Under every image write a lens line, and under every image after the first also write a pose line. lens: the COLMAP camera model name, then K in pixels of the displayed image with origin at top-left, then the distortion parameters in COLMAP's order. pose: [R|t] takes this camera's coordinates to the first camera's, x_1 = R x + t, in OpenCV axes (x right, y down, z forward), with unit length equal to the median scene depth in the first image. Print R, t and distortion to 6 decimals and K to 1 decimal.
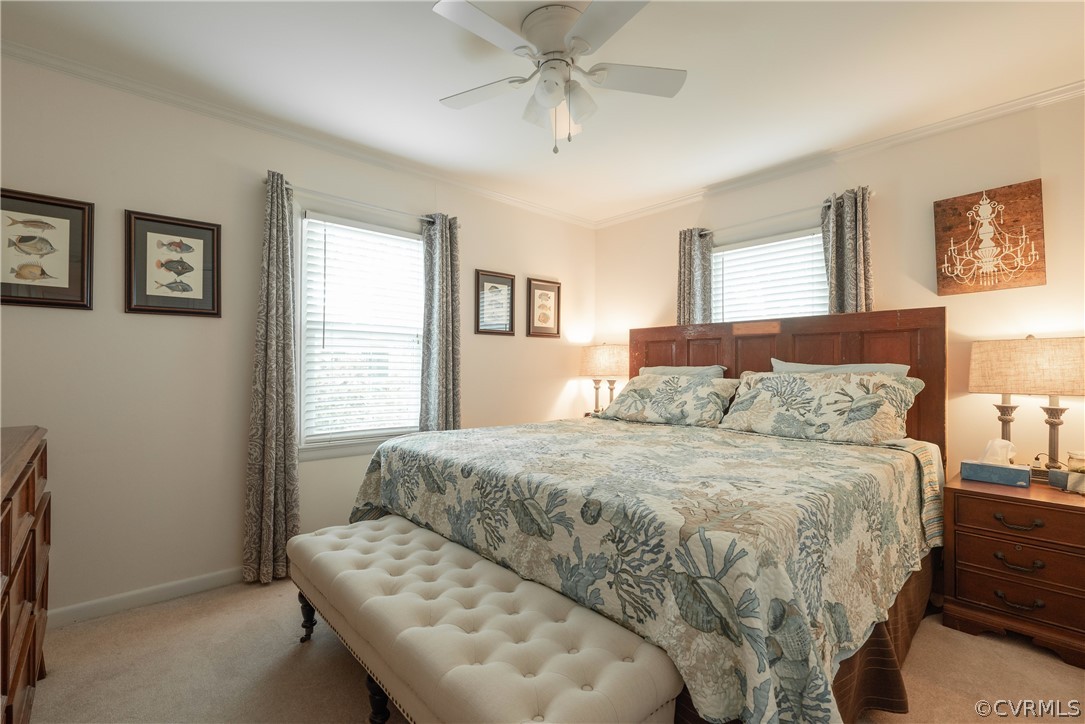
lens RADIAL K [[484.7, 0, 536.7], [0, 484.7, 359.2], [0, 0, 1]] dist [-0.001630, 0.001122]
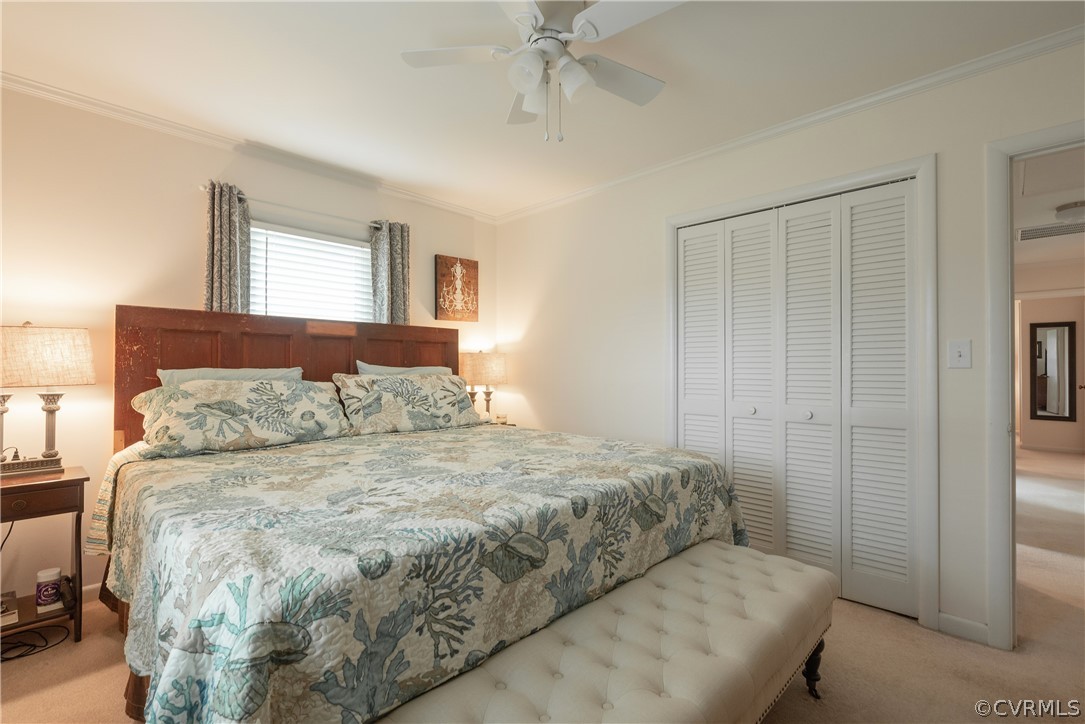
lens RADIAL K [[484.7, 0, 535.7], [0, 484.7, 369.4], [0, 0, 1]] dist [-0.001630, 0.001122]
pose [[-0.057741, -0.004356, 0.998322, -0.685400], [-0.019040, 0.999813, 0.003262, 0.007569], [-0.998150, -0.018820, -0.057813, 0.849057]]
